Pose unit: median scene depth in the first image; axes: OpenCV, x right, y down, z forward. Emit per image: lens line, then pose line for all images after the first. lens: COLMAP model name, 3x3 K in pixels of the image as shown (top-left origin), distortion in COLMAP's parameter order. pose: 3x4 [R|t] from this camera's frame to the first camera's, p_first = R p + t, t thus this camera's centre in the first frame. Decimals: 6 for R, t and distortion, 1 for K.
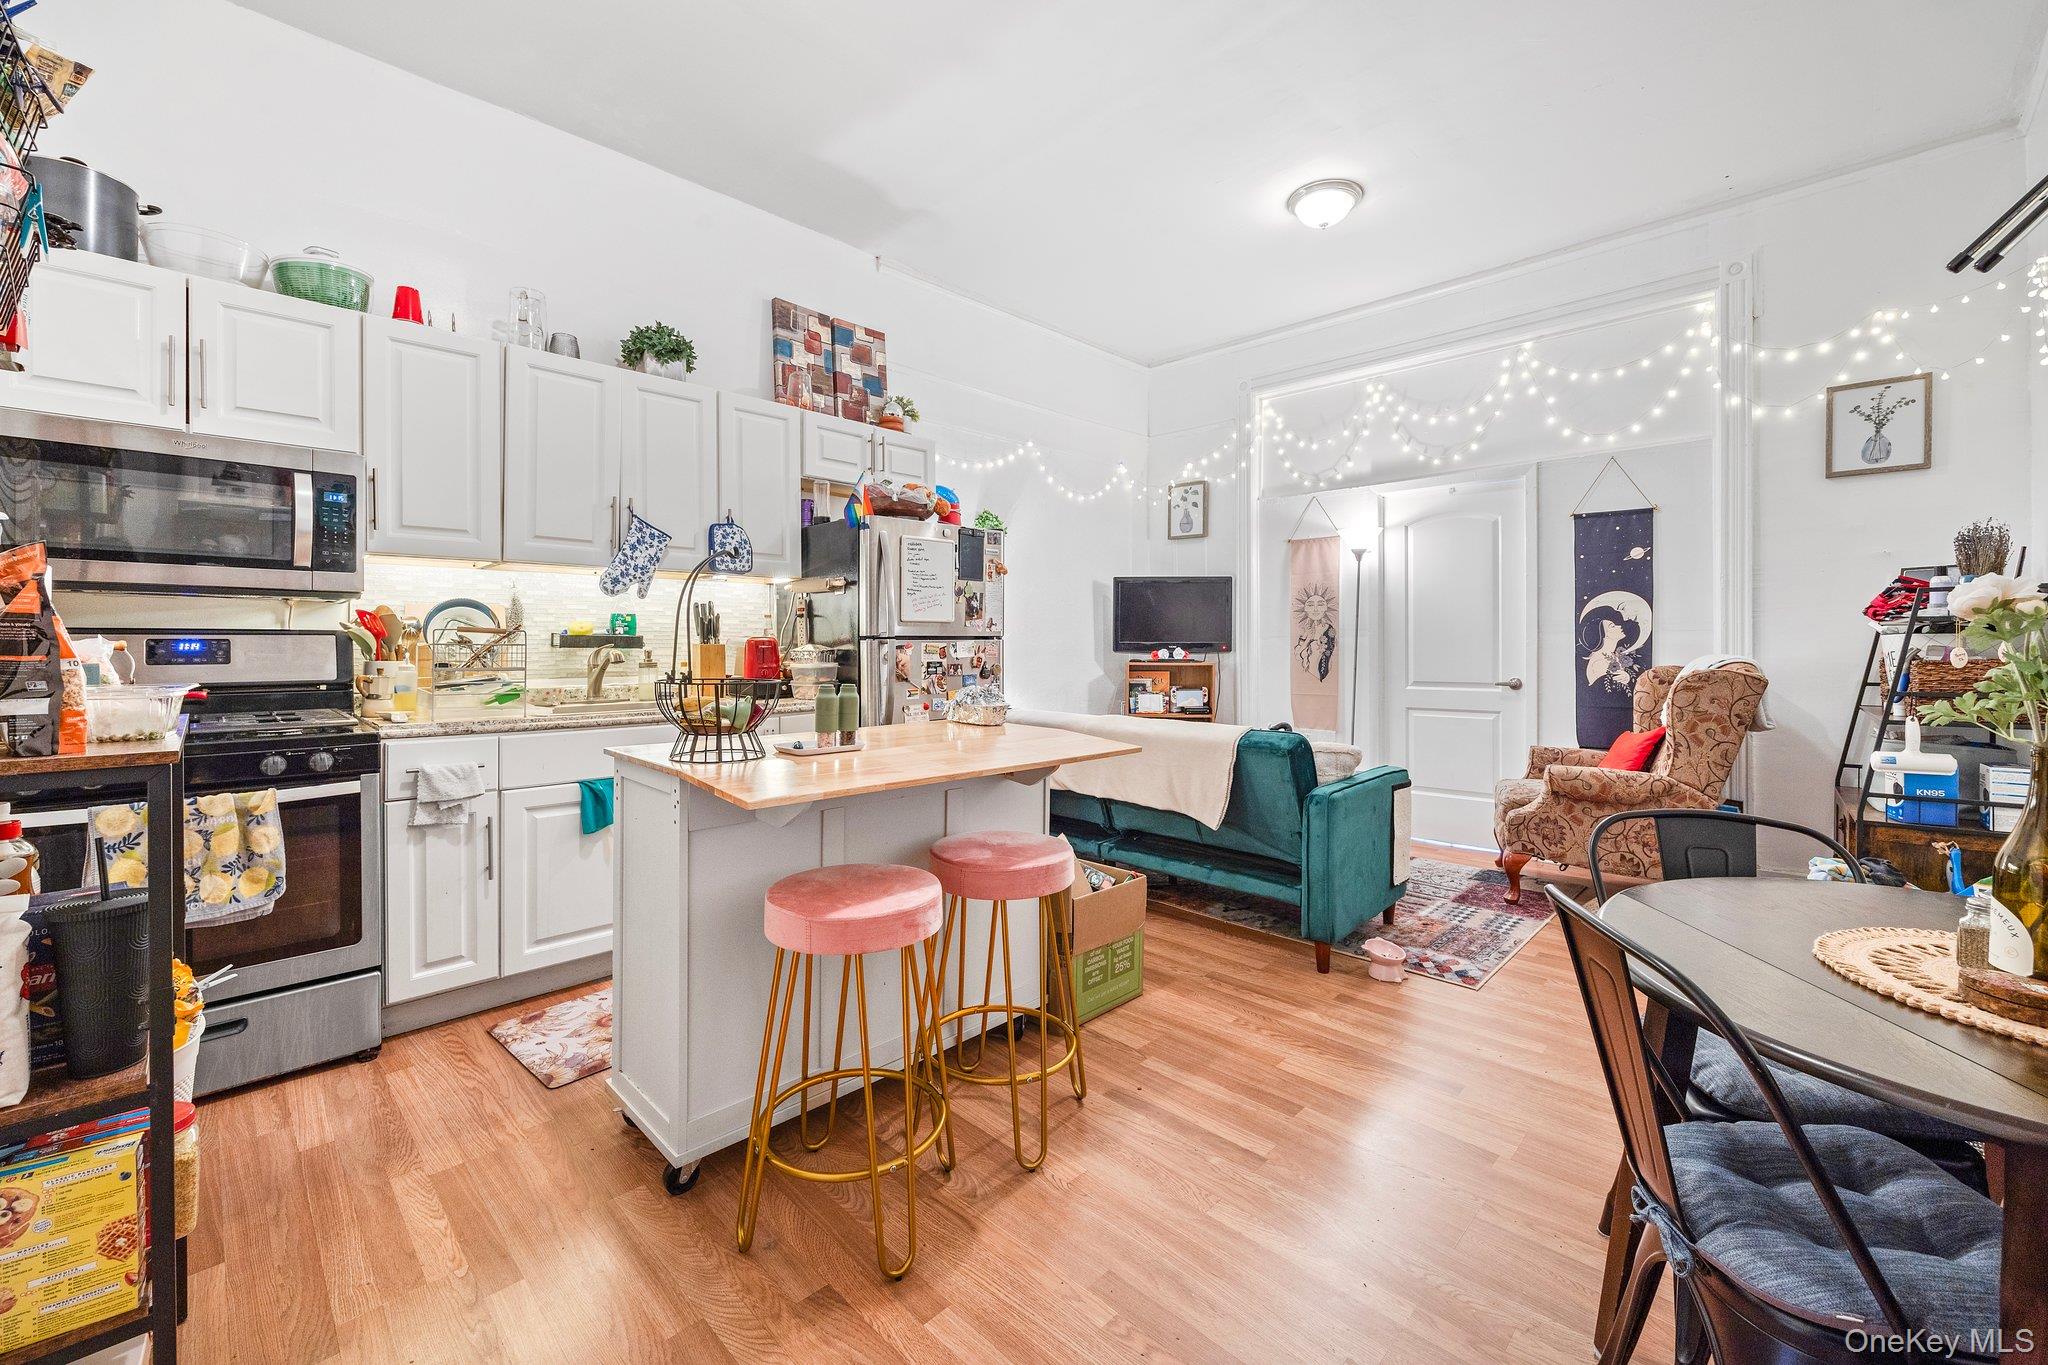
lens RADIAL K [[827.0, 0, 1017.2], [0, 827.0, 658.2], [0, 0, 1]] dist [-0.001569, -0.000348]
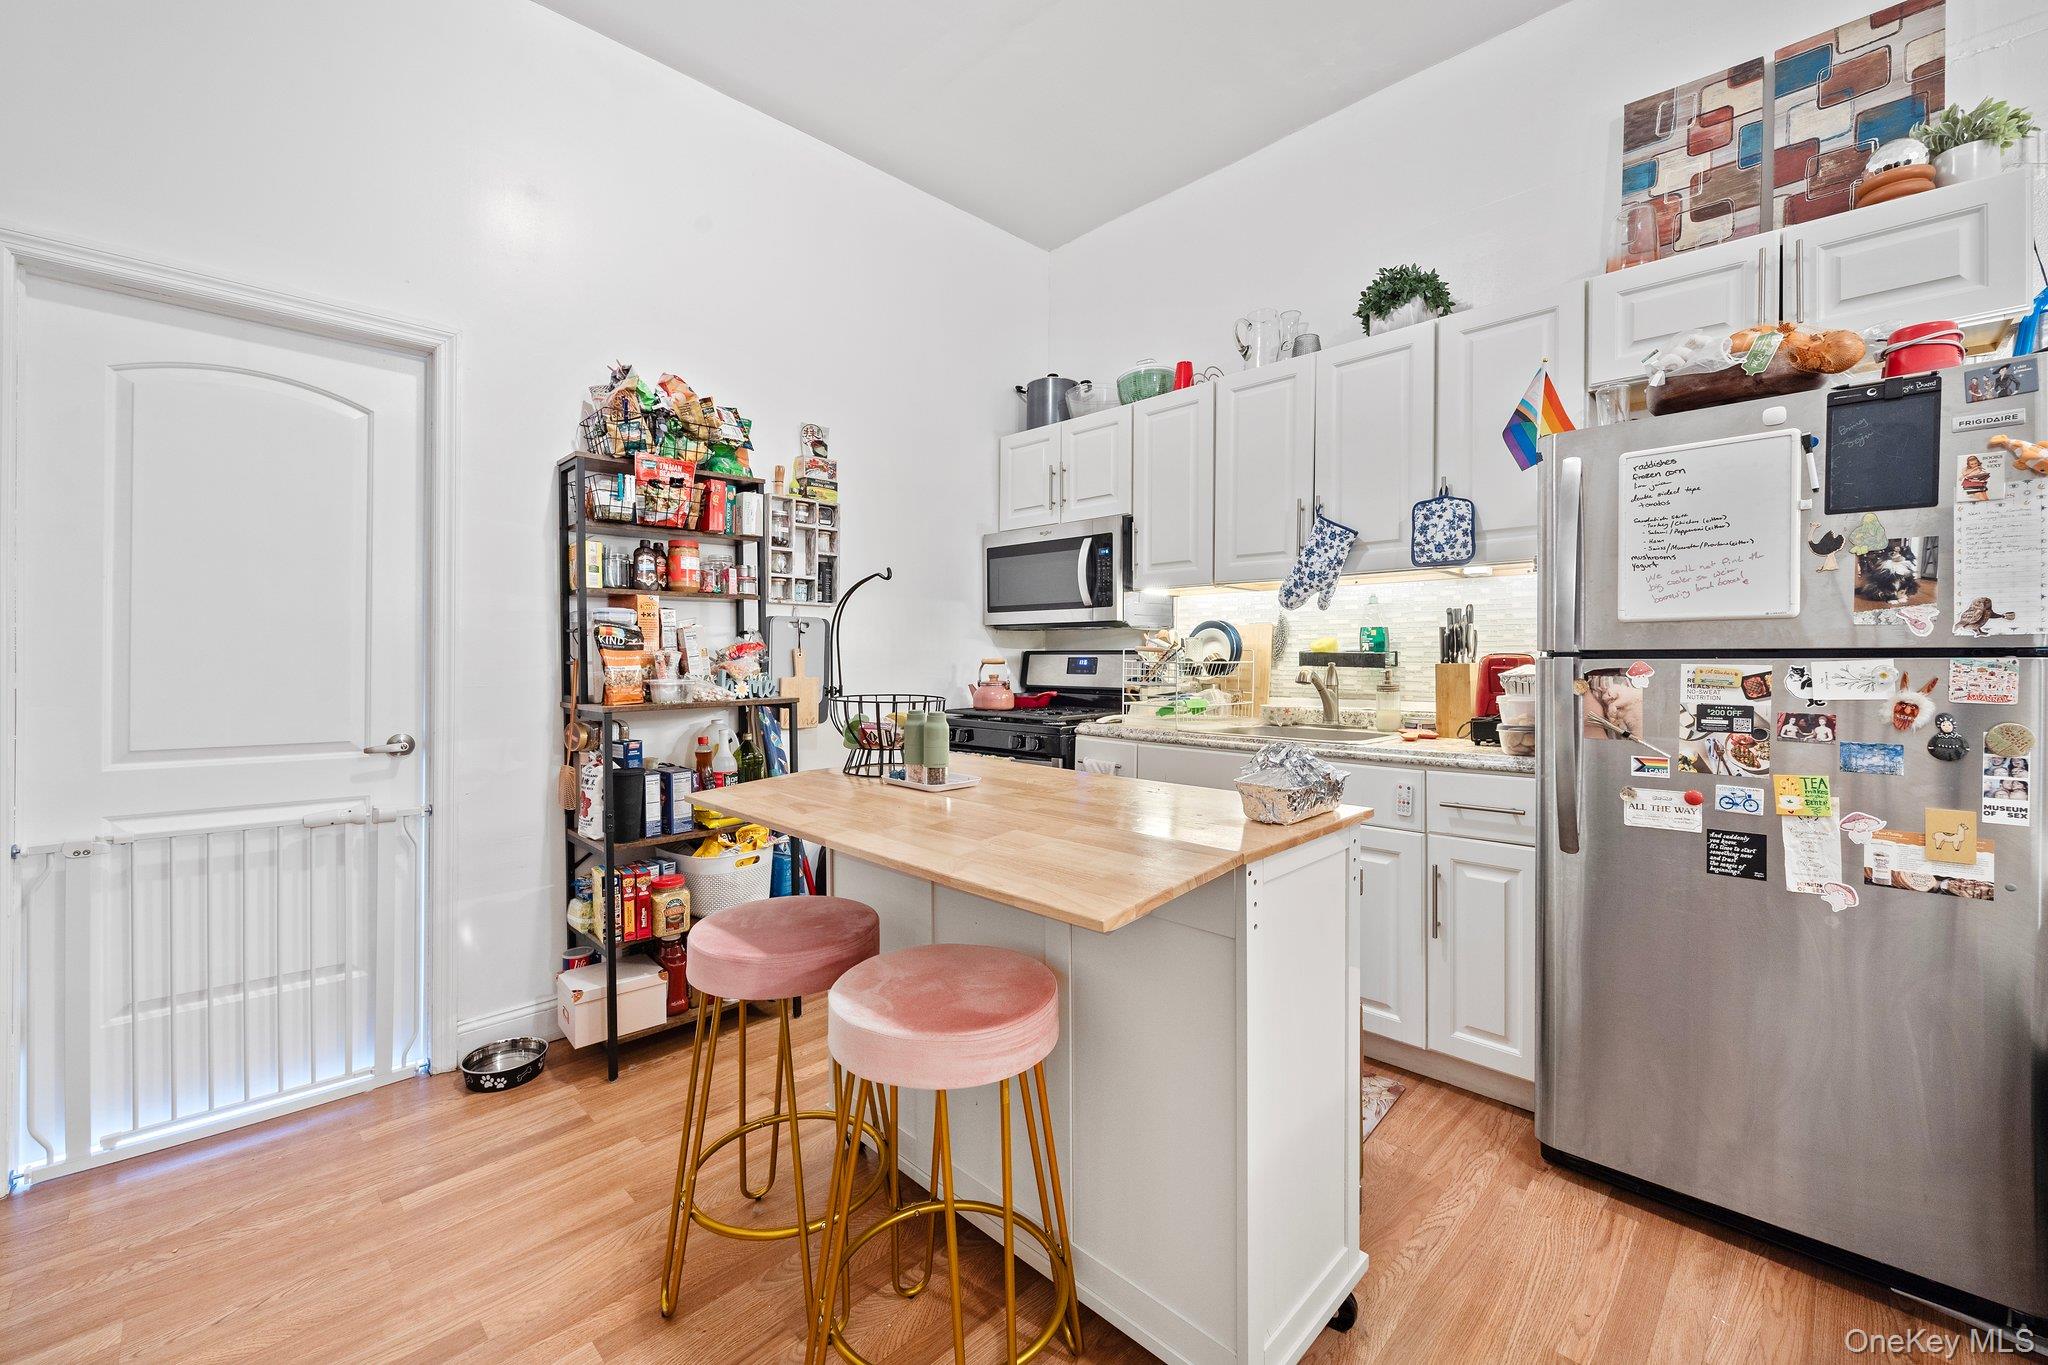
lens RADIAL K [[827.0, 0, 1017.2], [0, 827.0, 658.2], [0, 0, 1]] dist [-0.001569, -0.000348]
pose [[0.002947, 0.001621, -0.999994, 0.362119], [-0.019177, 0.999815, 0.001564, -0.015338], [0.999812, 0.019172, 0.002977, 0.607479]]
